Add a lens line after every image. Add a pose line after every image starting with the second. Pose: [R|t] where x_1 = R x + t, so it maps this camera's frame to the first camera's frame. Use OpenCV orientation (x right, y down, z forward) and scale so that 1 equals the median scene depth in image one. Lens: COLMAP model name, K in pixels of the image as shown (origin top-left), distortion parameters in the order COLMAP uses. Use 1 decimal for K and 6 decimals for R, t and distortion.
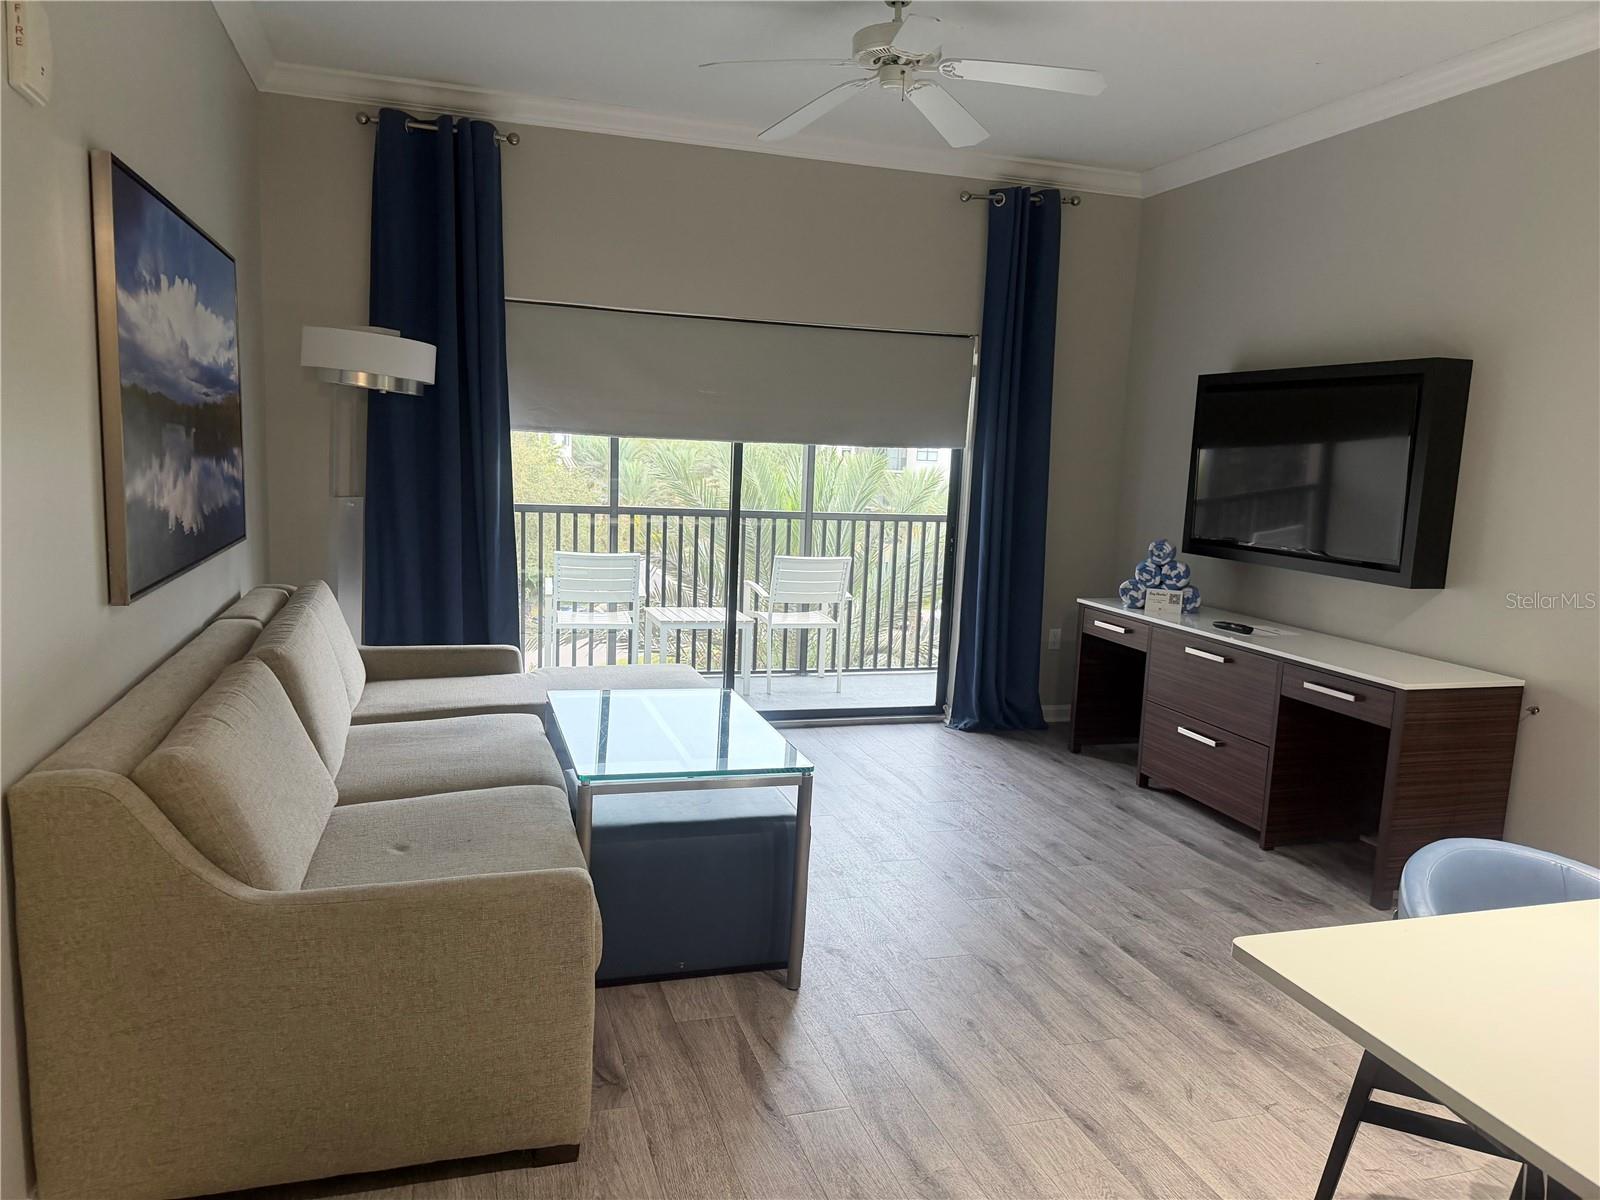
lens RADIAL K [[1098.2, 0, 783.2], [0, 1098.2, 614.5], [0, 0, 1]] dist [0.128808, -0.235518]
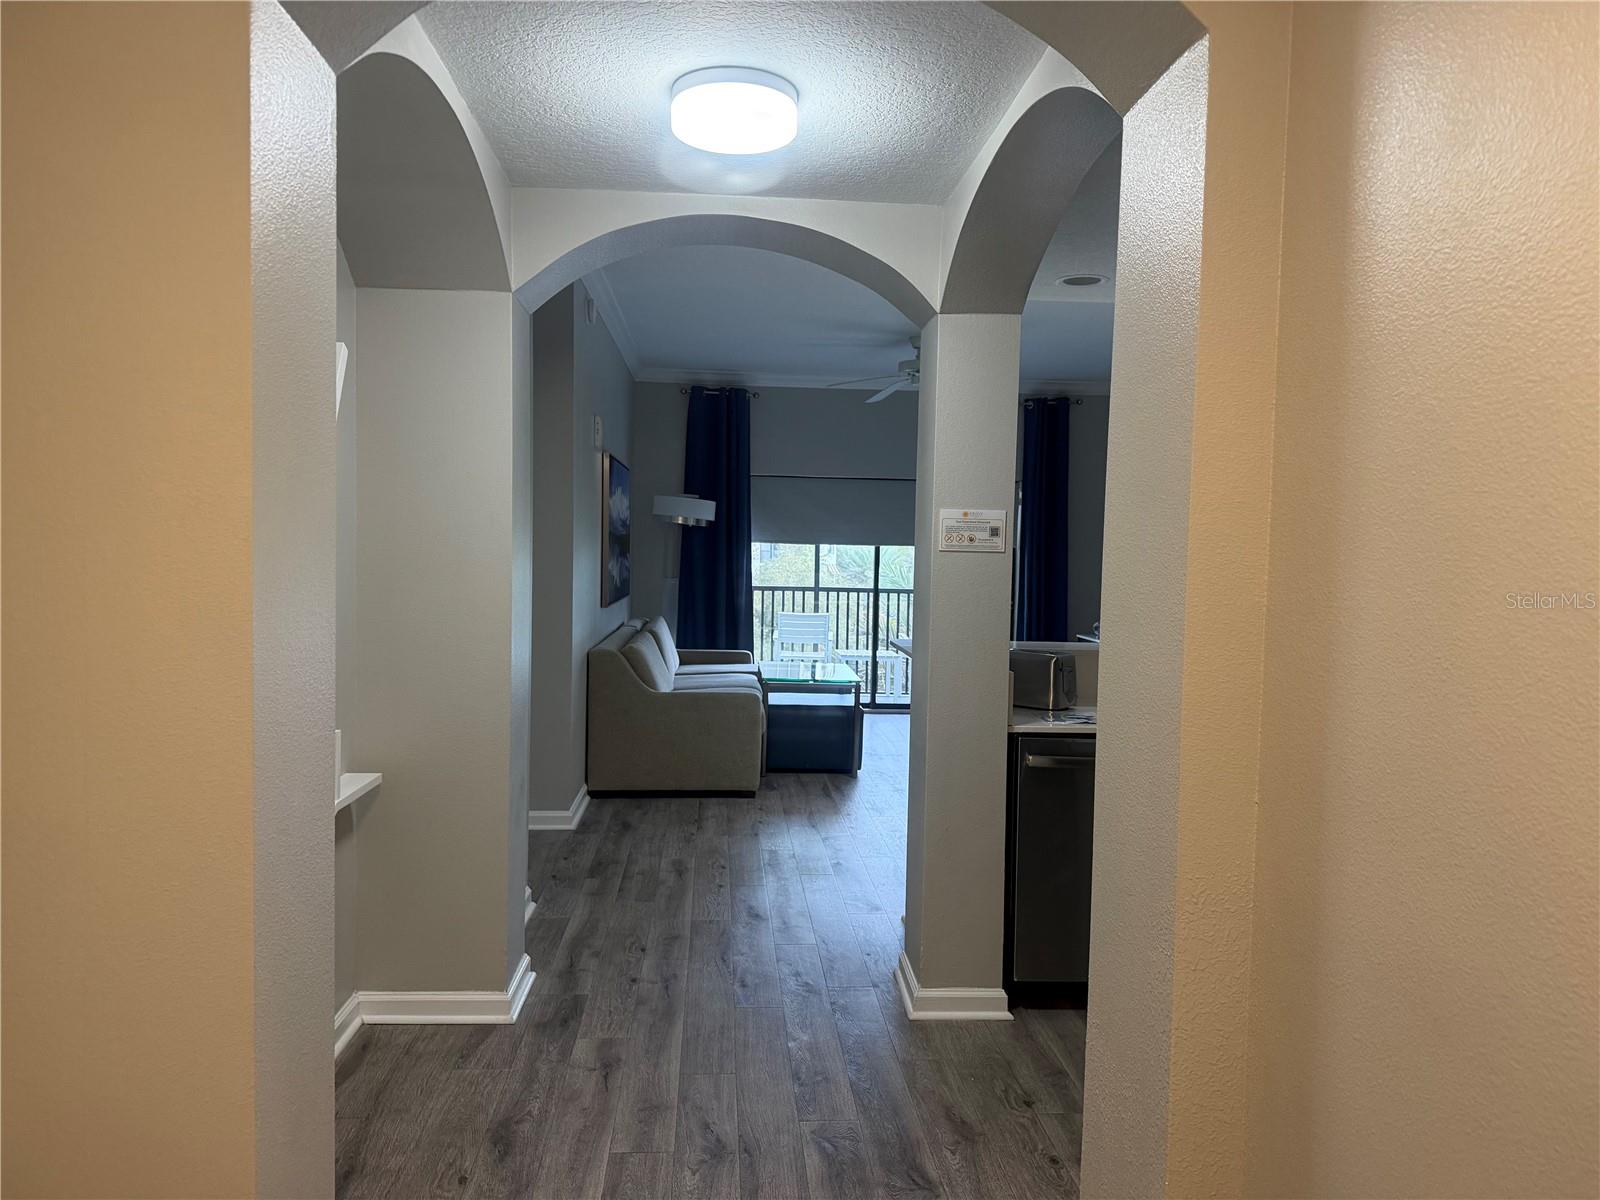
lens RADIAL K [[1112.3, 0, 800.0], [0, 1112.3, 600.0], [0, 0, 1]] dist [0.030111, -0.032543]
pose [[0.973924, -0.011201, -0.226597, 0.284996], [-0.013657, 0.994075, -0.107836, 0.145573], [0.226462, 0.108119, 0.968001, -0.874946]]
